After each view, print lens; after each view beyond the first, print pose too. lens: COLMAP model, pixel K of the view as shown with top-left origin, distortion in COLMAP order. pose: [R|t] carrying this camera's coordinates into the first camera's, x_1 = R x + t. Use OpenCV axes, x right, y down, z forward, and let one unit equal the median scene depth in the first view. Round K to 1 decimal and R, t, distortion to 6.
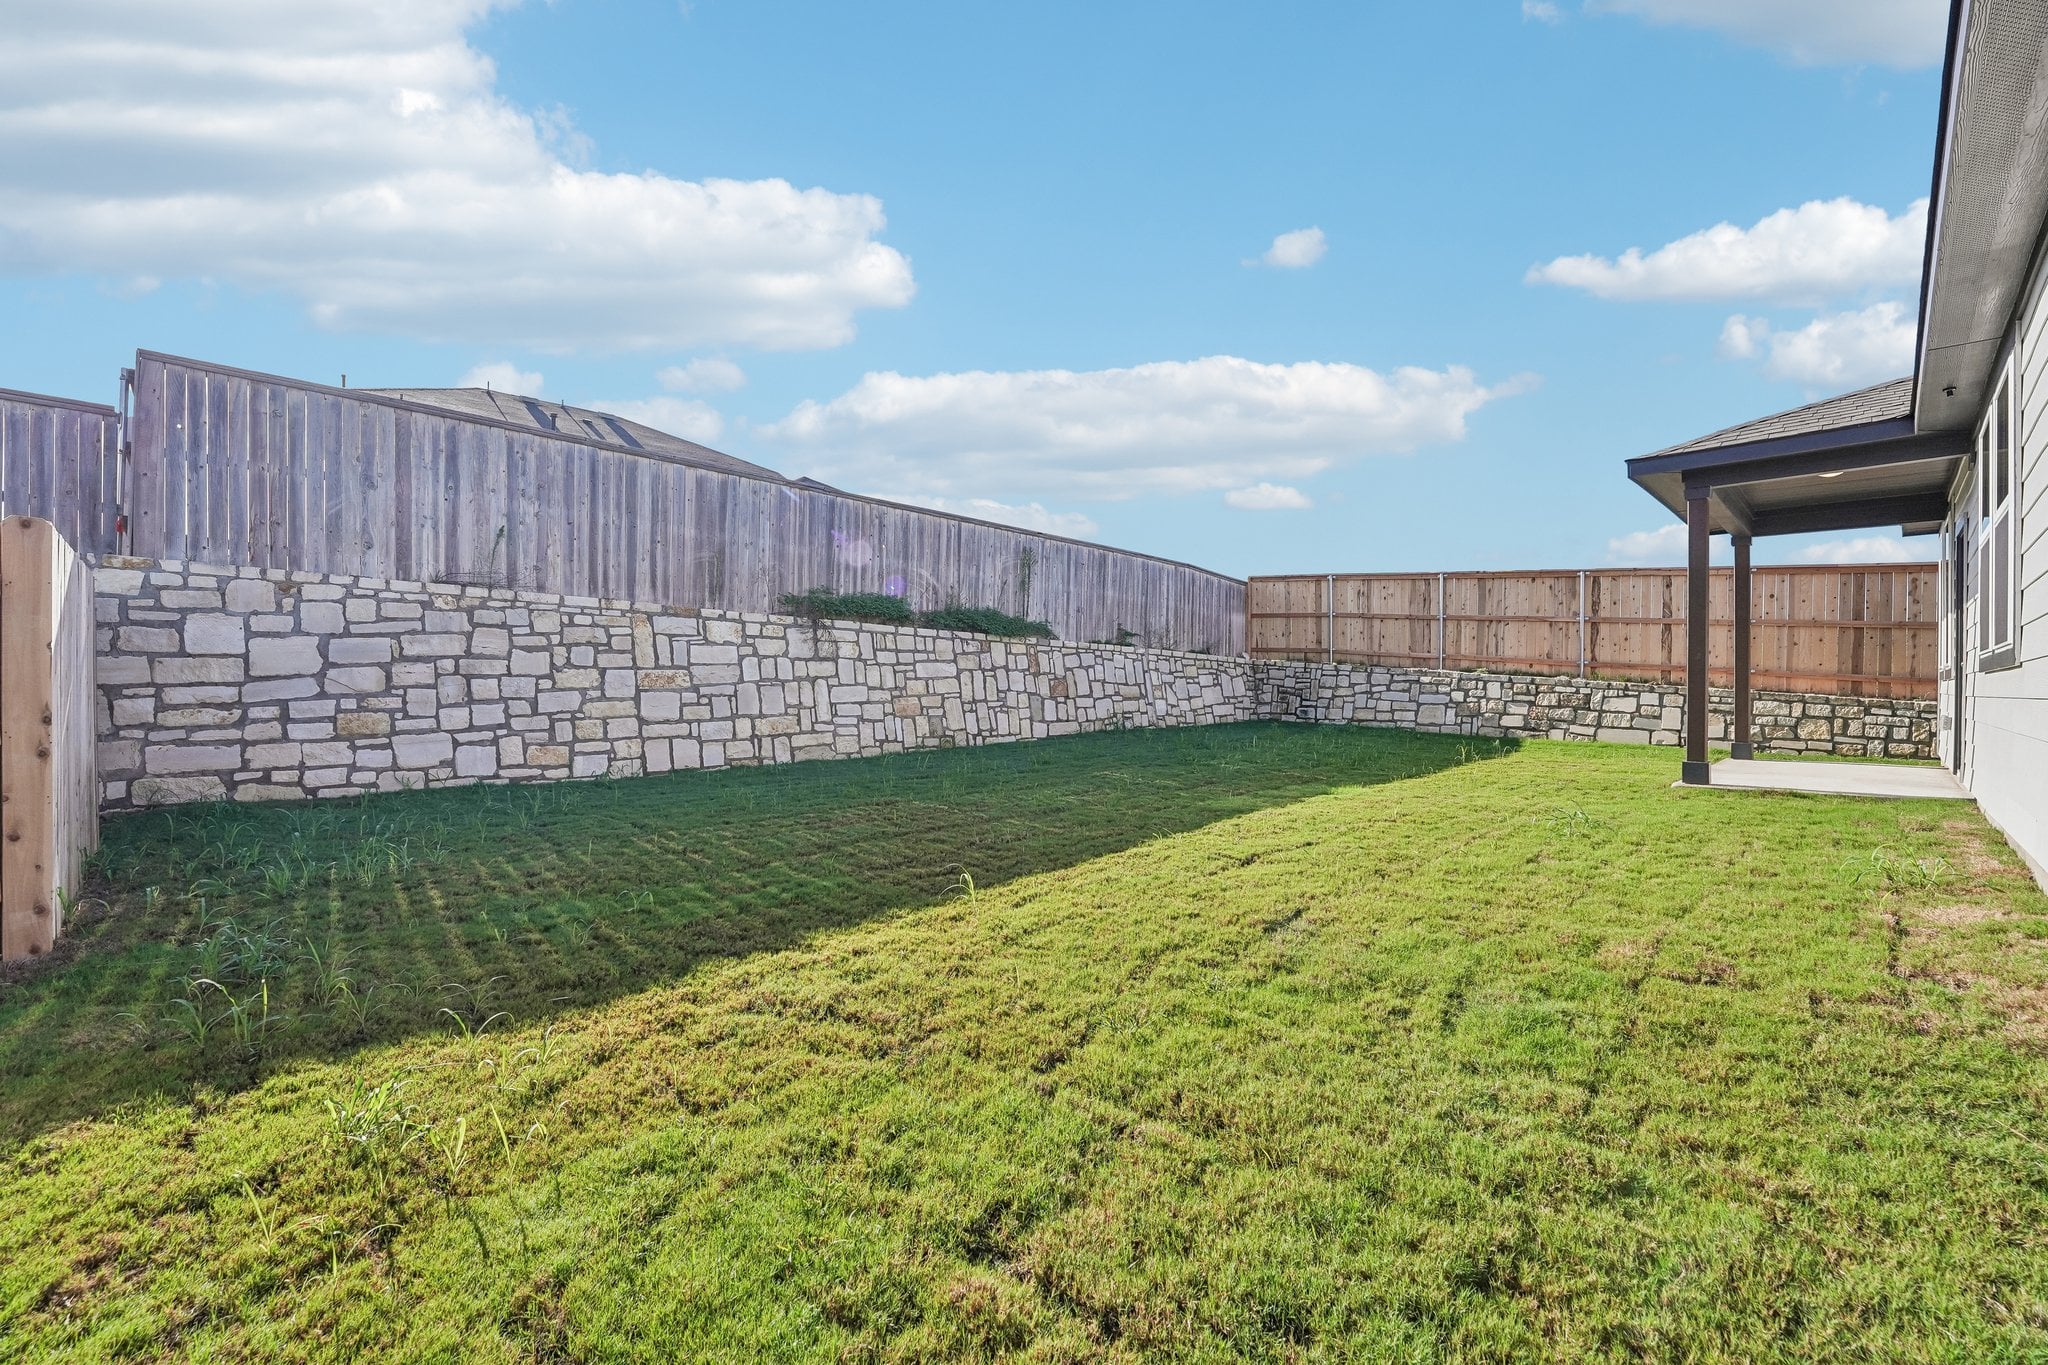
lens RADIAL K [[853.3, 0, 1016.2], [0, 853.3, 684.0], [0, 0, 1]] dist [-0.026172, 0.000663]
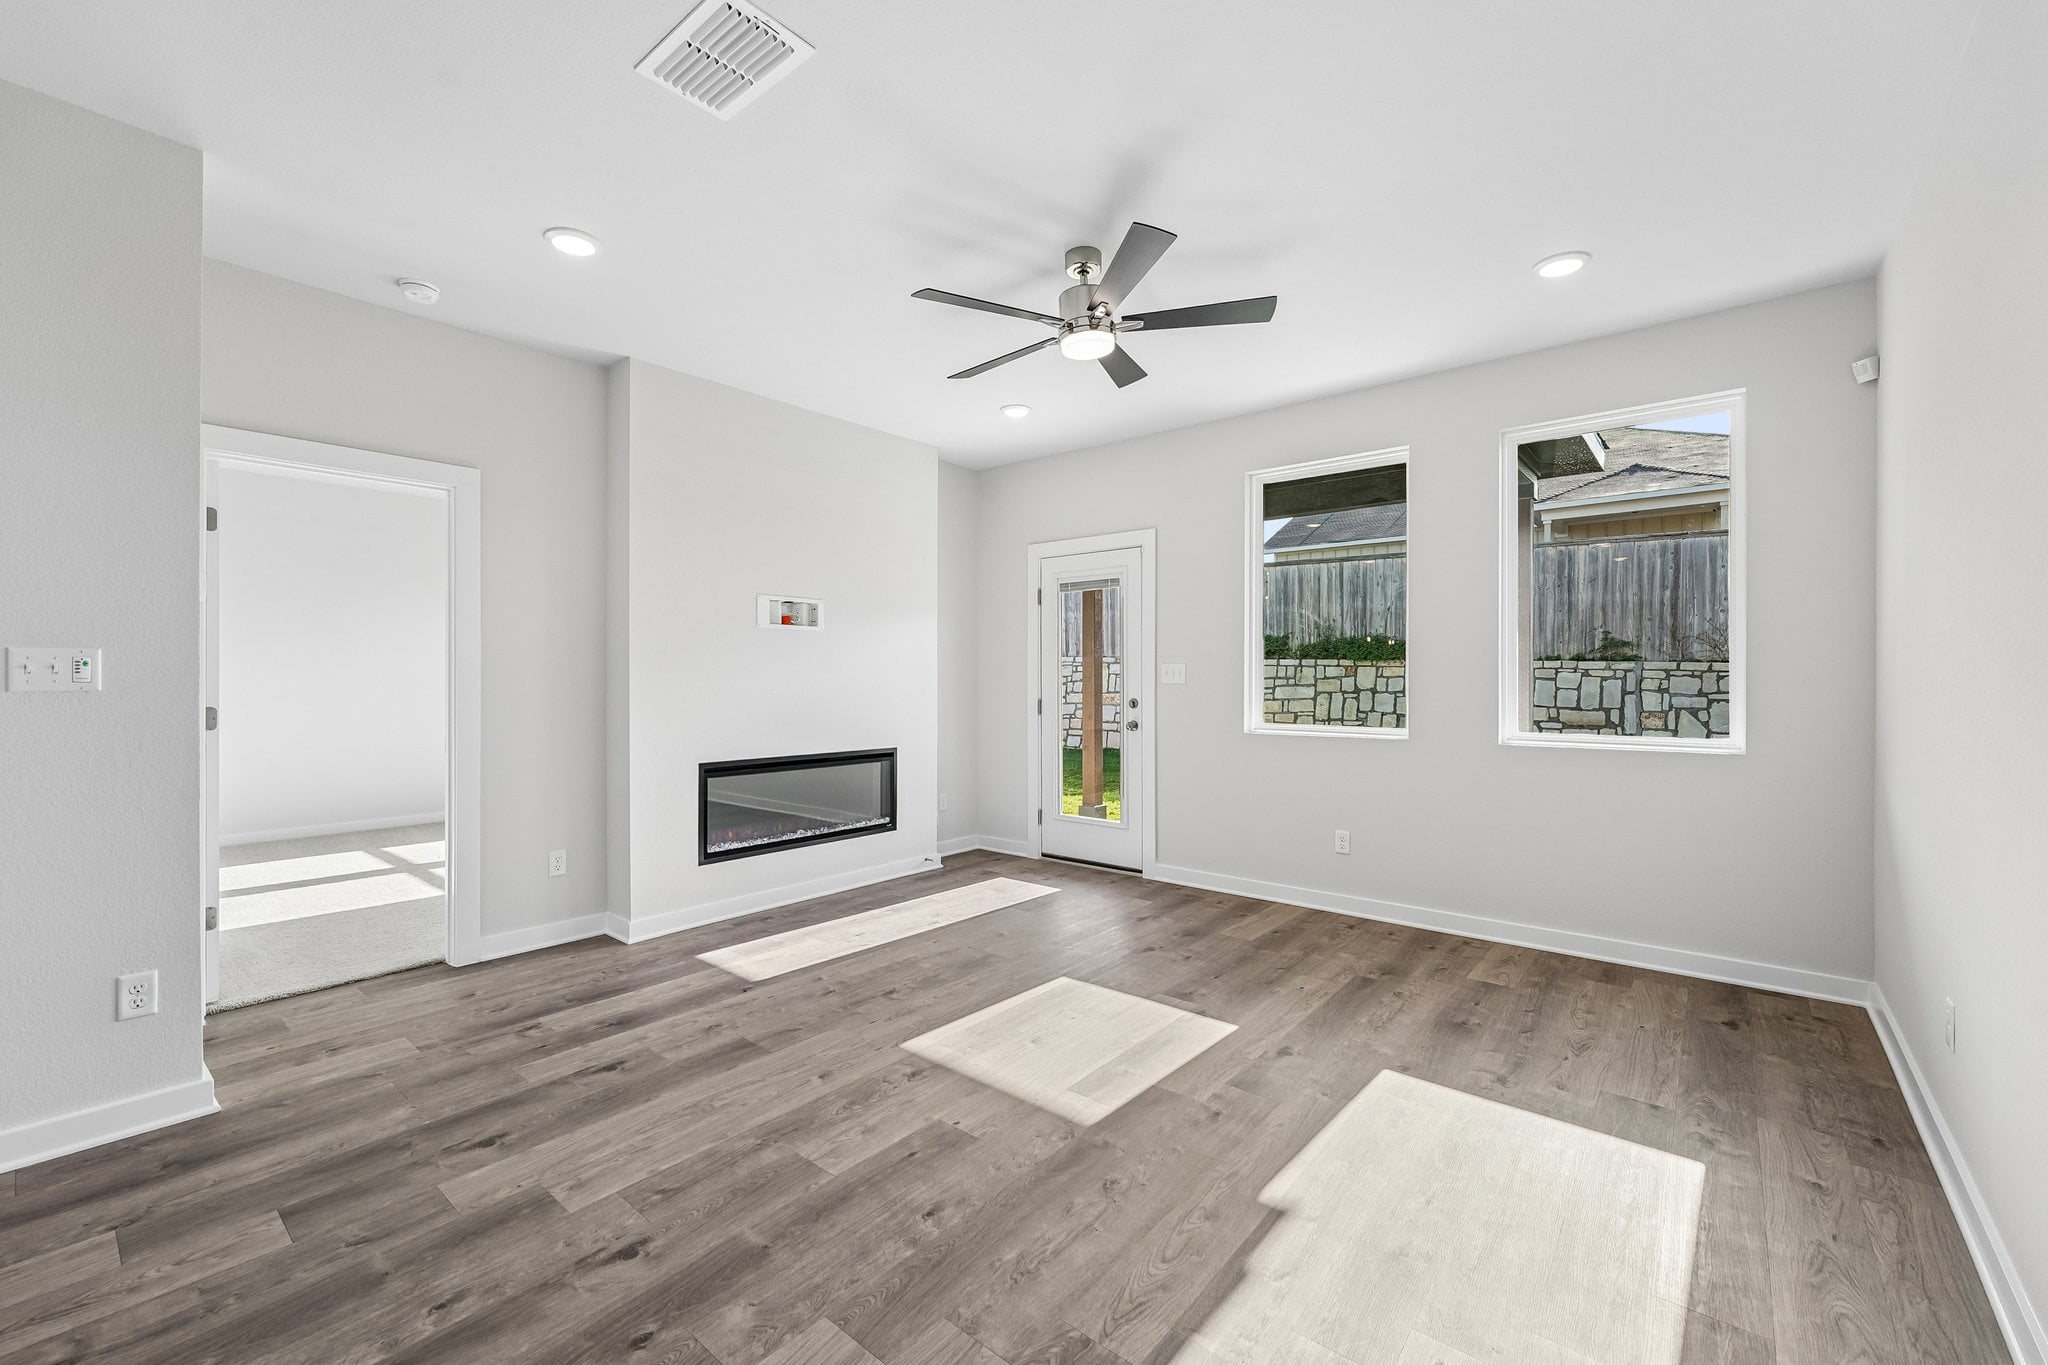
lens RADIAL K [[839.8, 0, 1018.9], [0, 839.8, 676.8], [0, 0, 1]] dist [0.001168, -0.000046]
pose [[0.113870, -0.003873, -0.993488, 0.847968], [0.005896, 0.999977, -0.003222, -0.030100], [0.993478, -0.005490, 0.113890, 0.372956]]
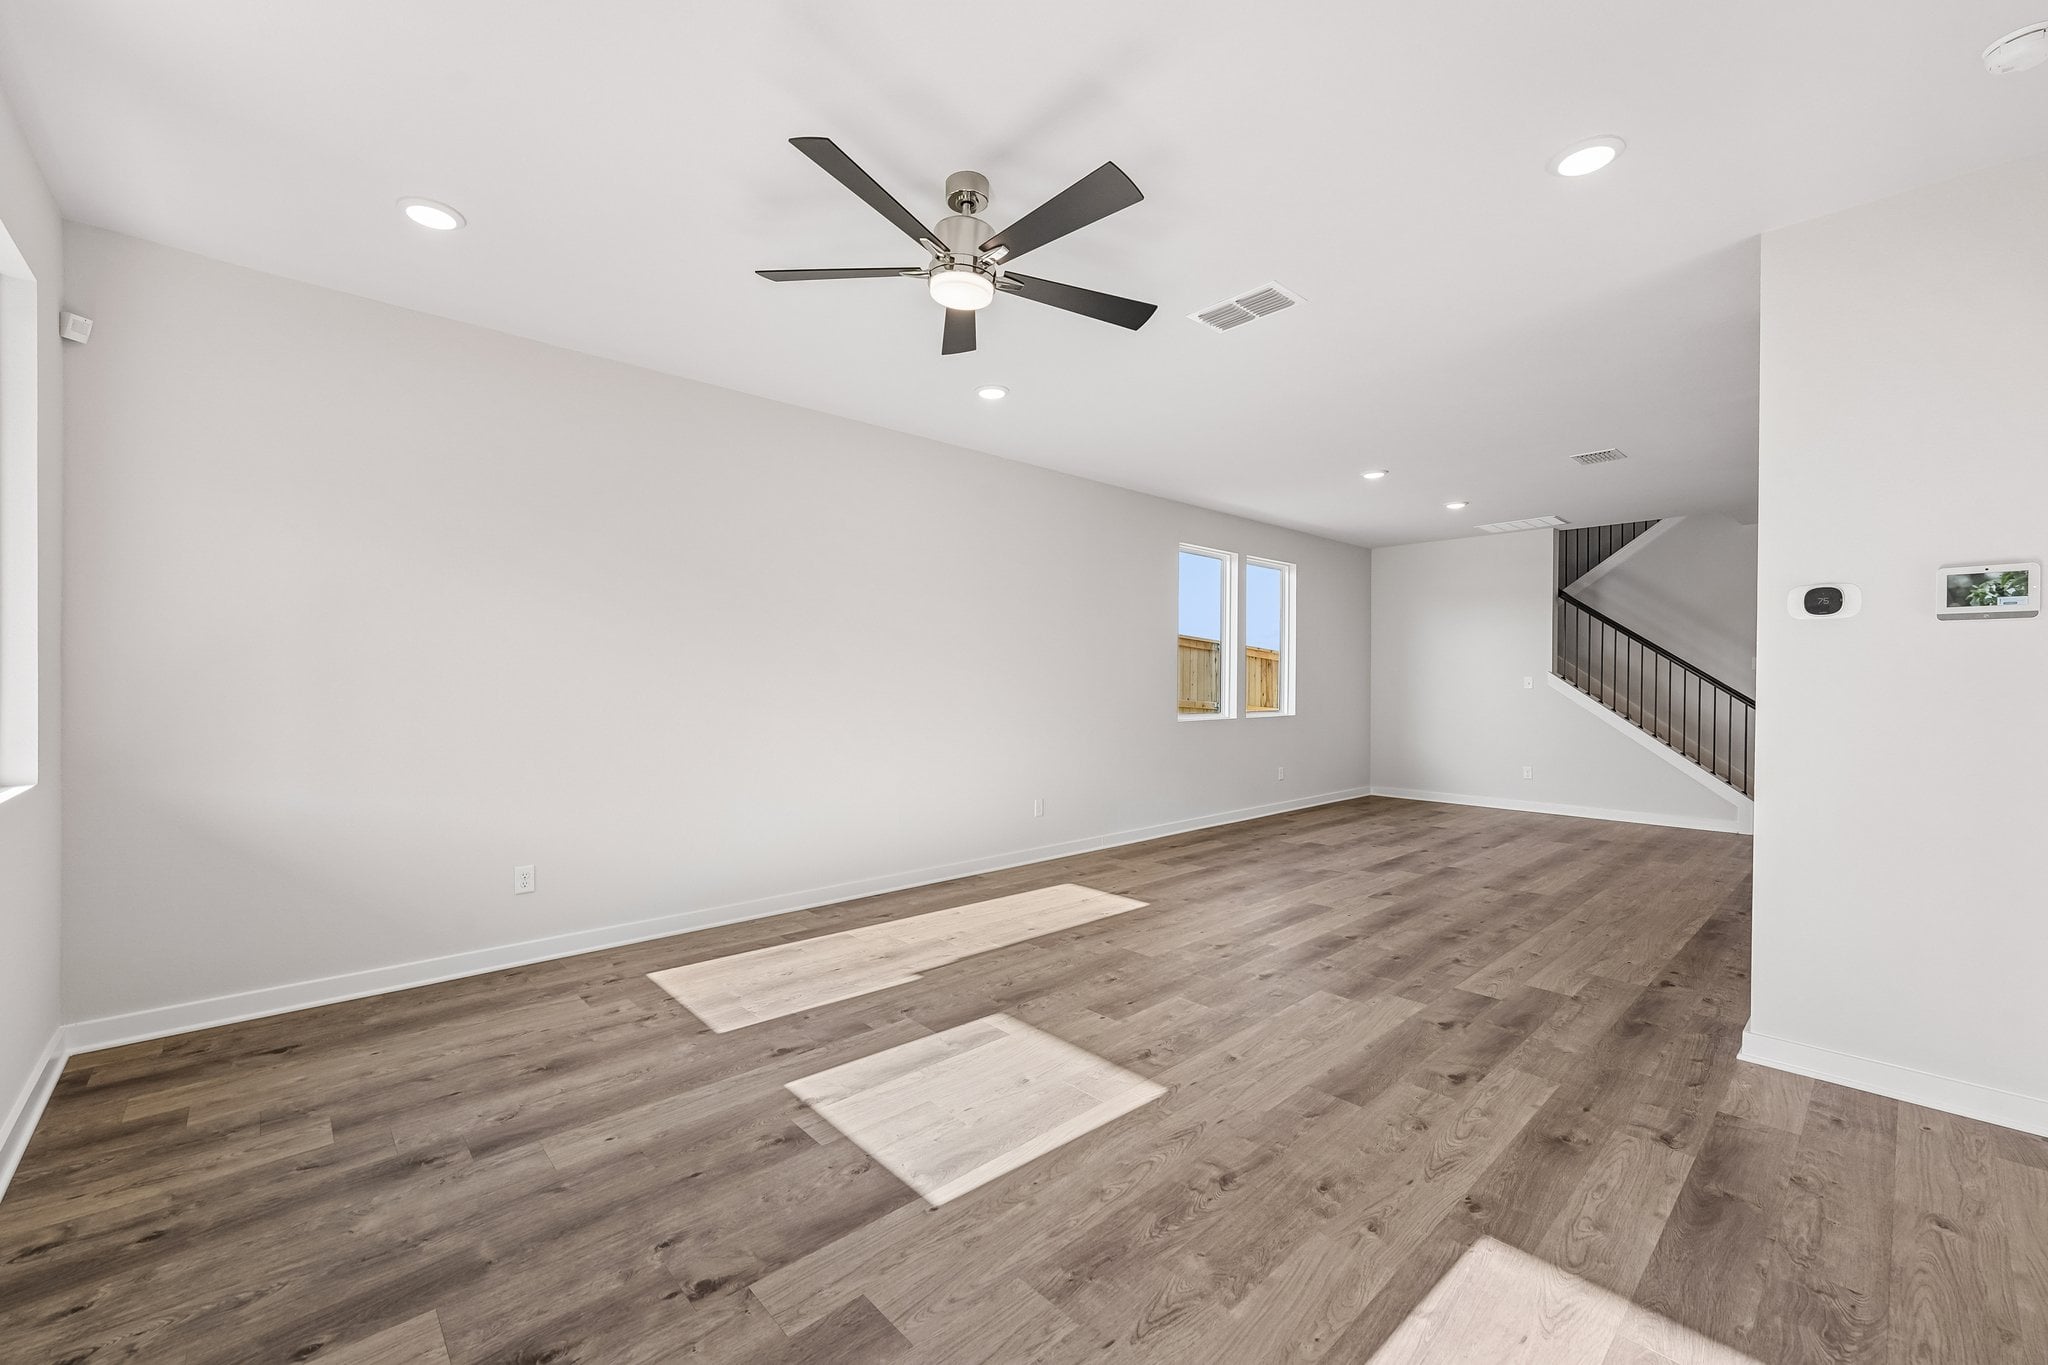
lens RADIAL K [[827.9, 0, 1016.5], [0, 827.9, 678.5], [0, 0, 1]] dist [0.000523, 0.000120]
pose [[0.016629, -0.002822, 0.999858, 0.504369], [-0.010435, 0.999941, 0.002996, -0.032004], [-0.999807, -0.010484, 0.016598, 0.396272]]
